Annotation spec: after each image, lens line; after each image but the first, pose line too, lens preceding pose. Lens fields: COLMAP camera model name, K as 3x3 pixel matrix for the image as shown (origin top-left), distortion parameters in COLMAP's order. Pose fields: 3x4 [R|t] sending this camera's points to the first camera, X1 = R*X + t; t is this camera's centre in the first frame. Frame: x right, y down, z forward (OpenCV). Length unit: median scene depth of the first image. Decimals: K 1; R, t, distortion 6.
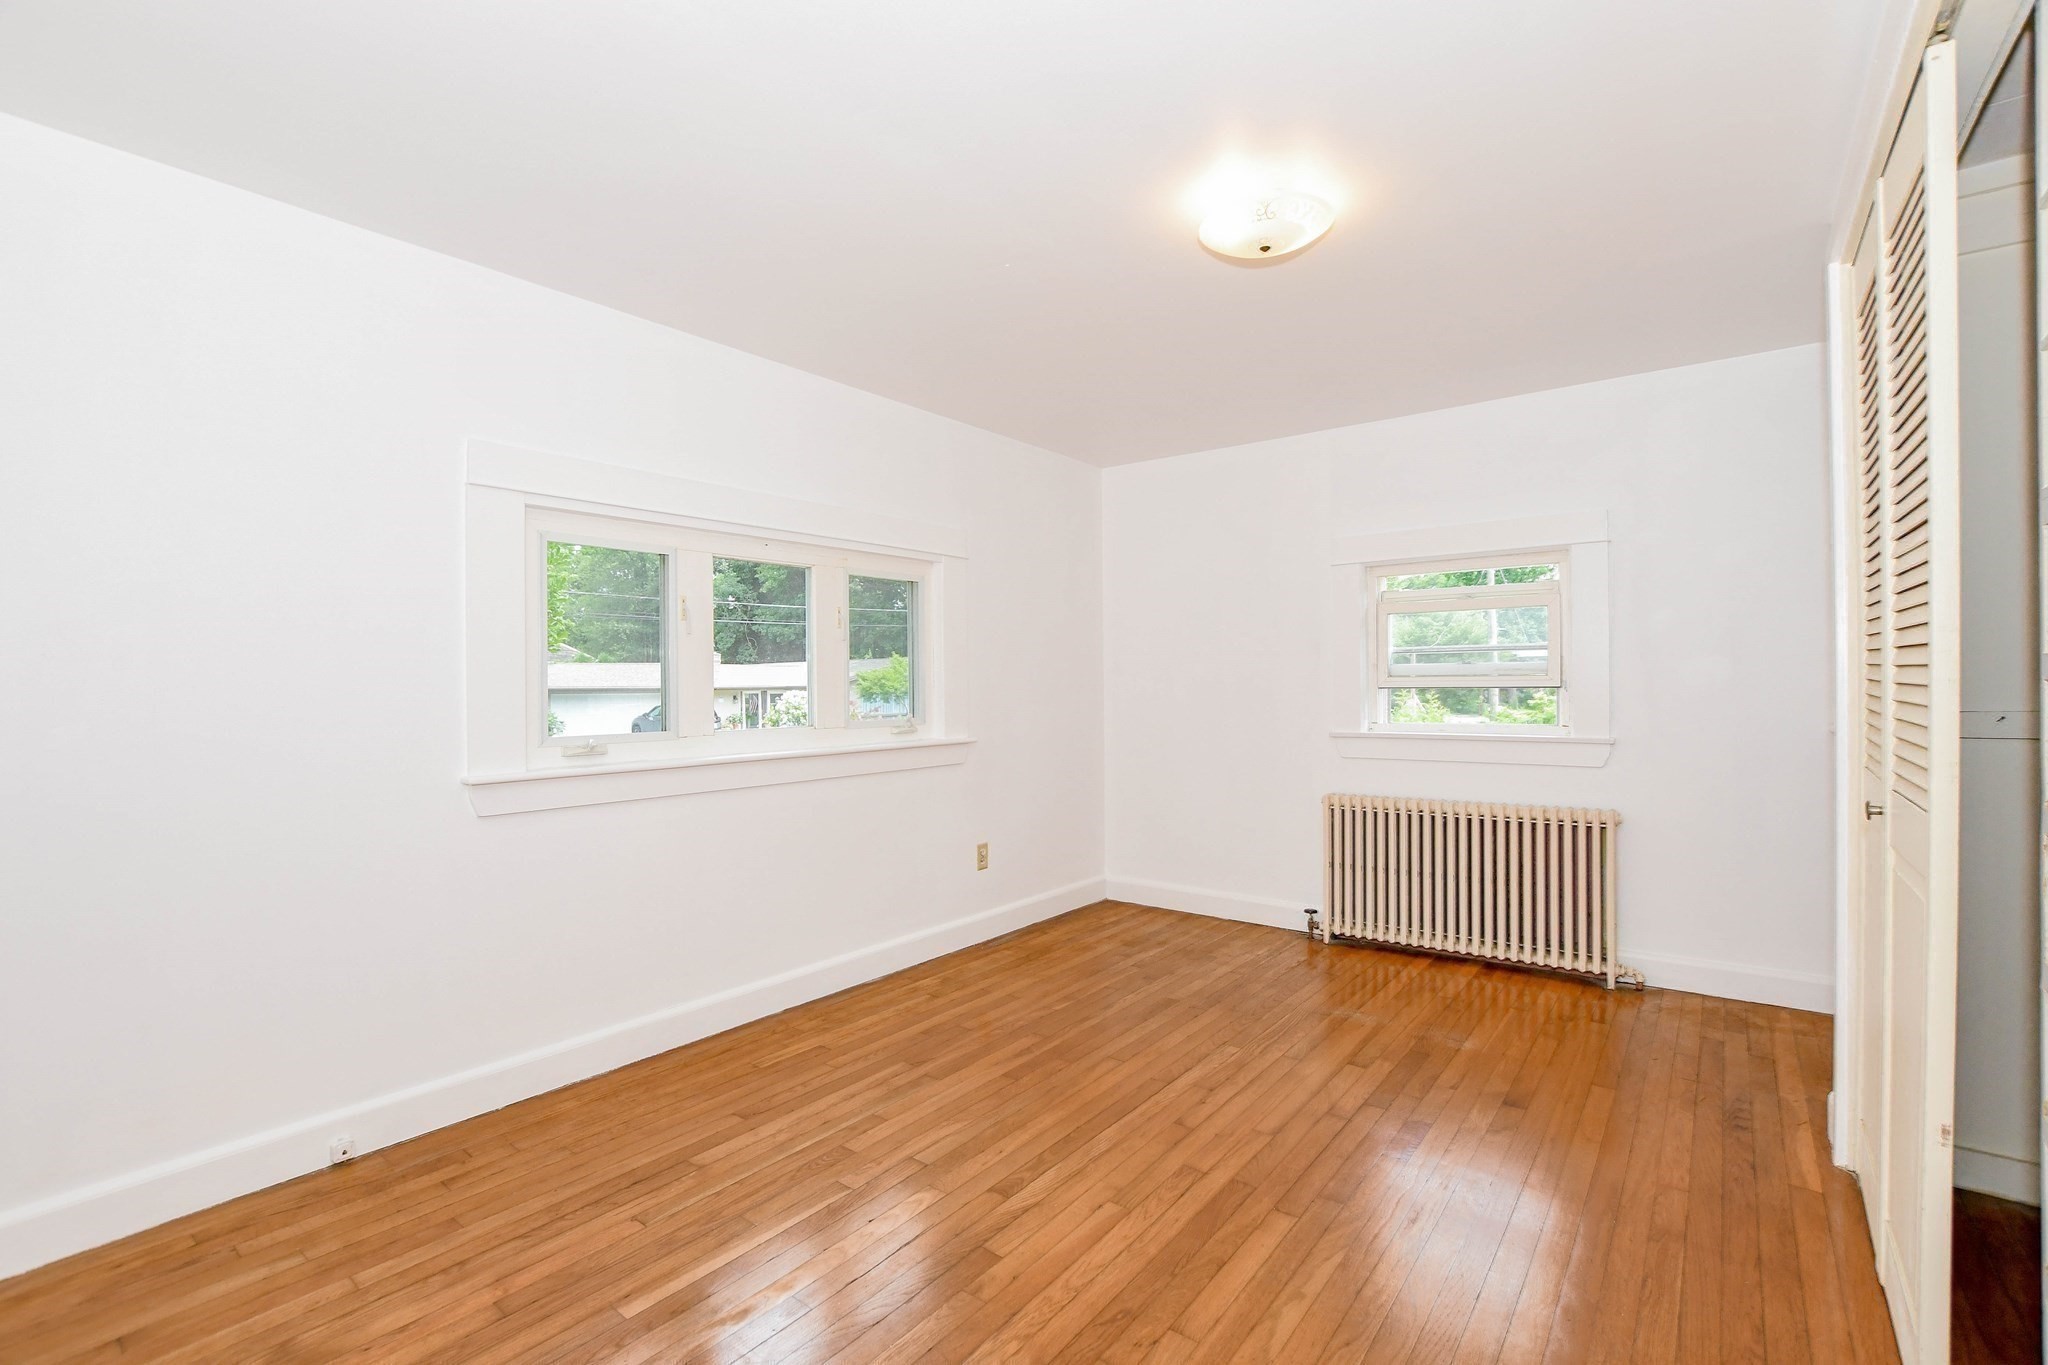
lens RADIAL K [[905.7, 0, 1006.0], [0, 905.7, 679.3], [0, 0, 1]] dist [-0.032617, 0.004386]
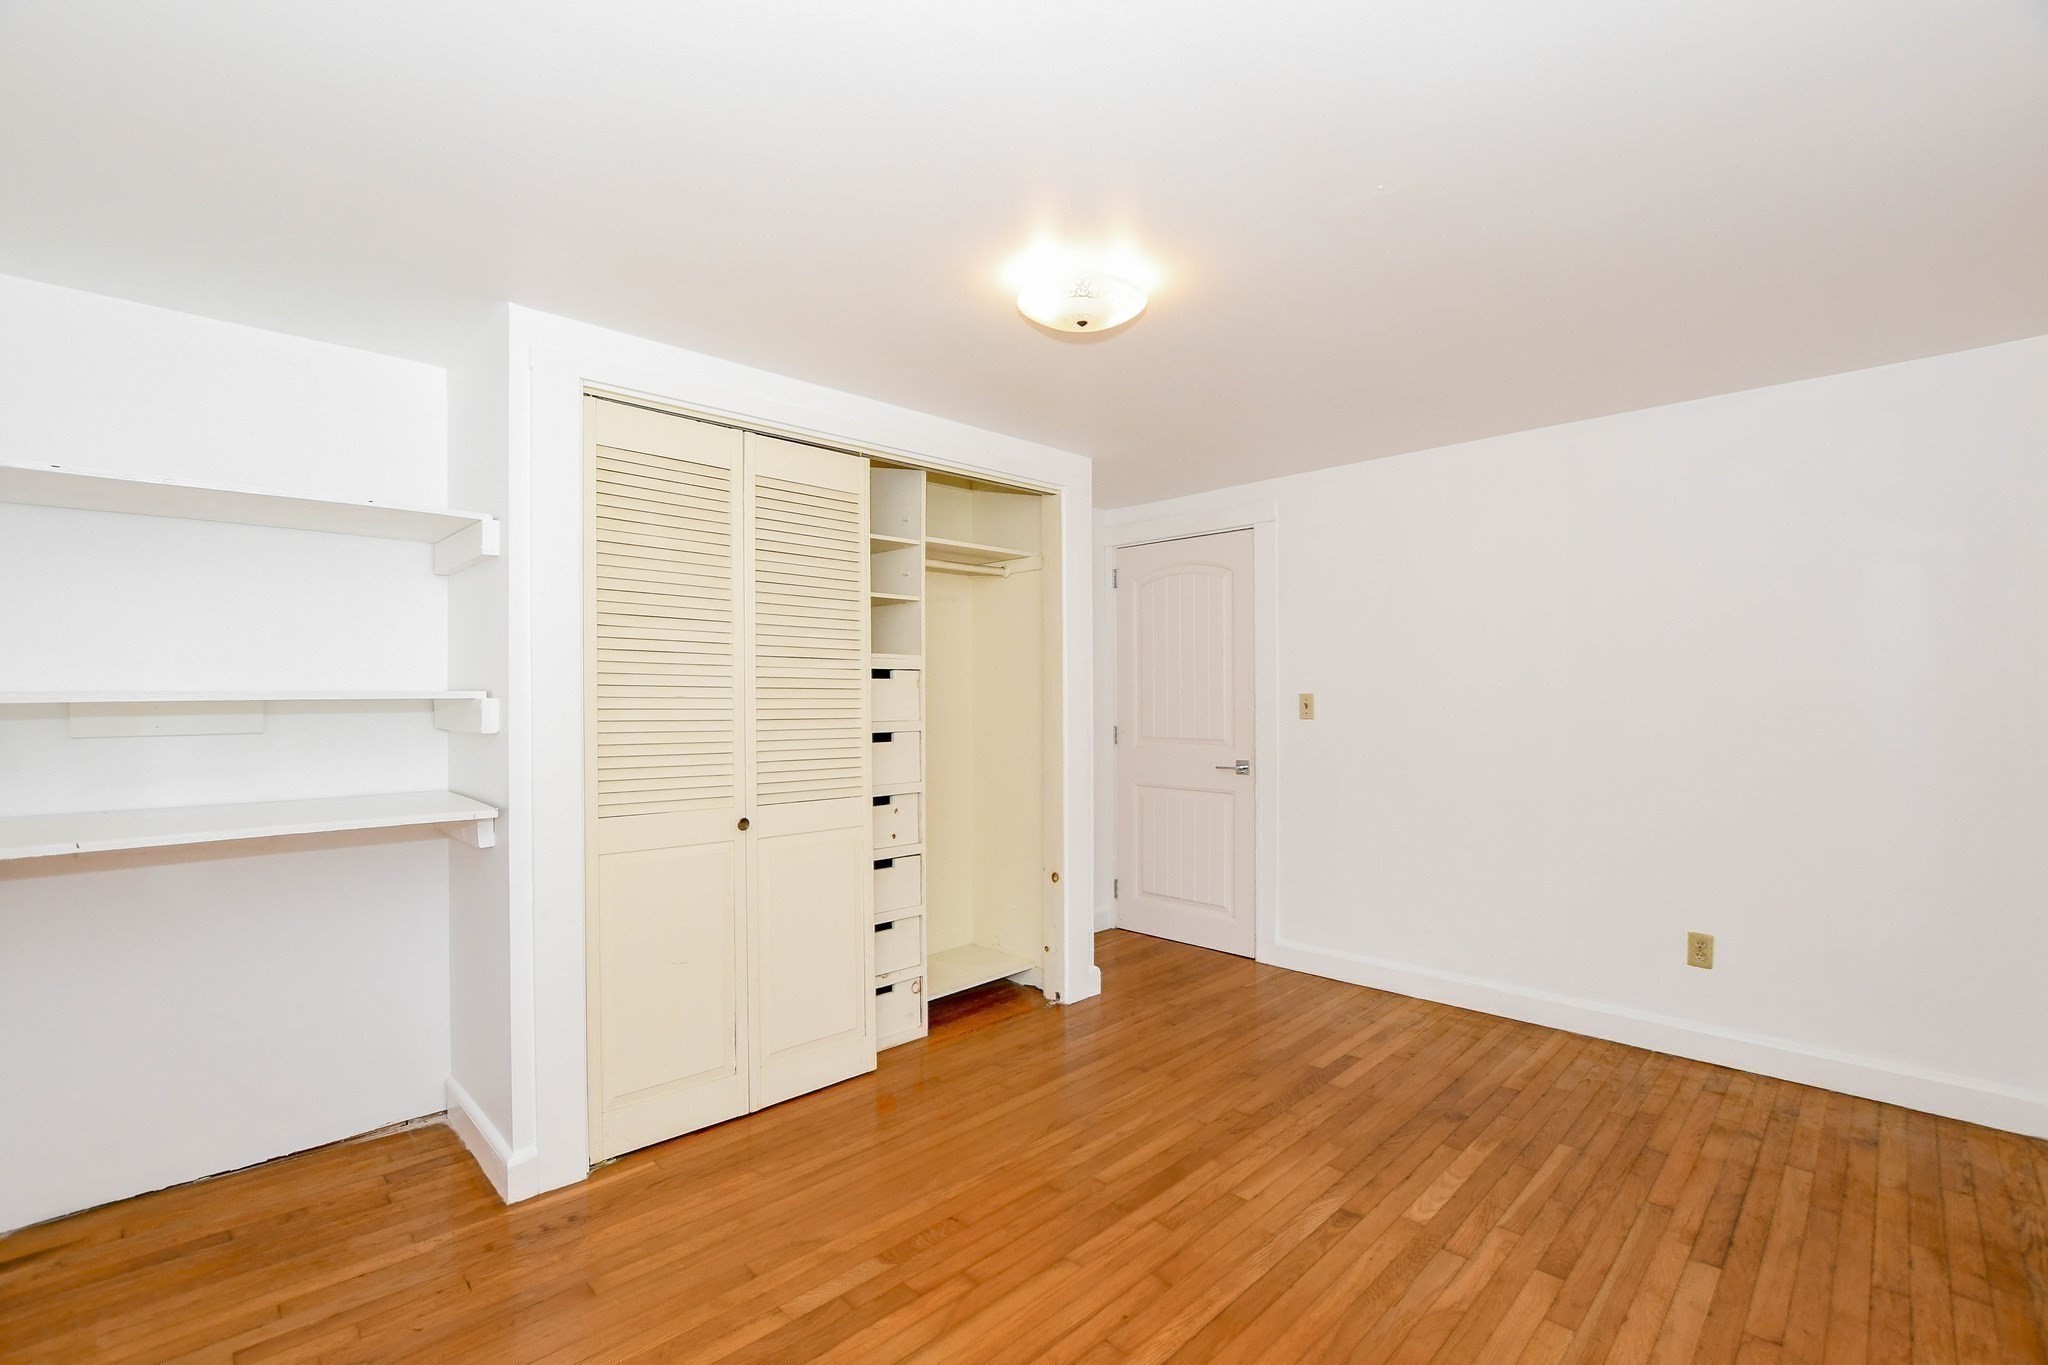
lens RADIAL K [[905.7, 0, 1011.0], [0, 905.7, 688.1], [0, 0, 1]] dist [-0.032617, 0.004386]
pose [[-0.993050, 0.013842, 0.116874, 0.170099], [0.012925, 0.999879, -0.008599, -0.038055], [-0.116979, -0.007029, -0.993109, 1.355415]]
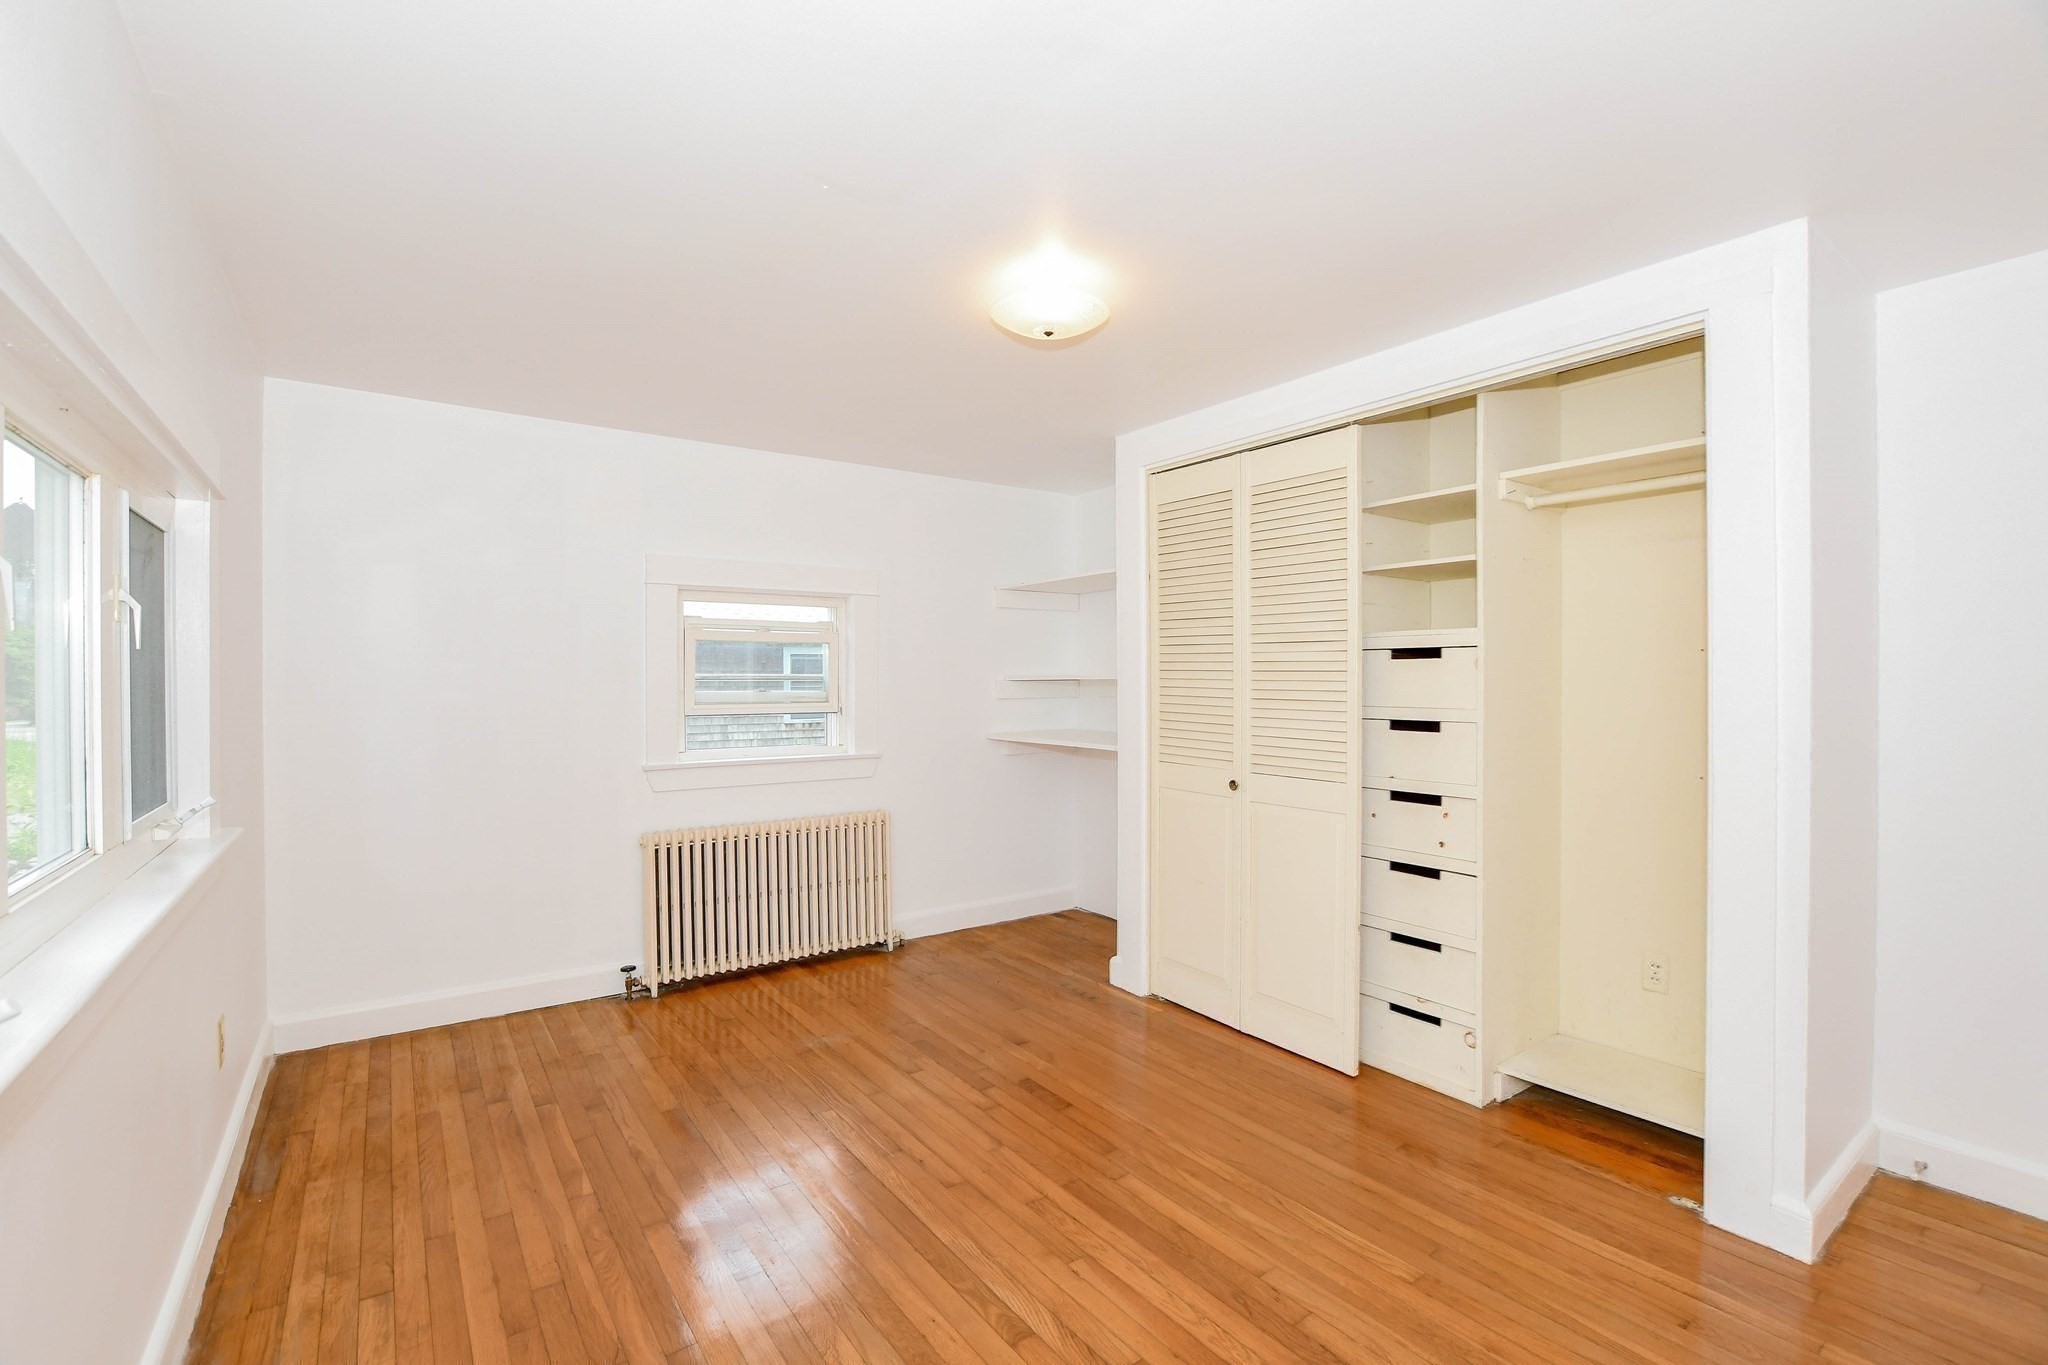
lens RADIAL K [[905.7, 0, 1021.2], [0, 905.7, 684.5], [0, 0, 1]] dist [-0.032617, 0.004386]
pose [[0.265980, 0.004120, 0.963970, -0.526929], [-0.005777, 0.999980, -0.002680, -0.029631], [-0.963961, -0.004856, 0.265998, 0.495788]]
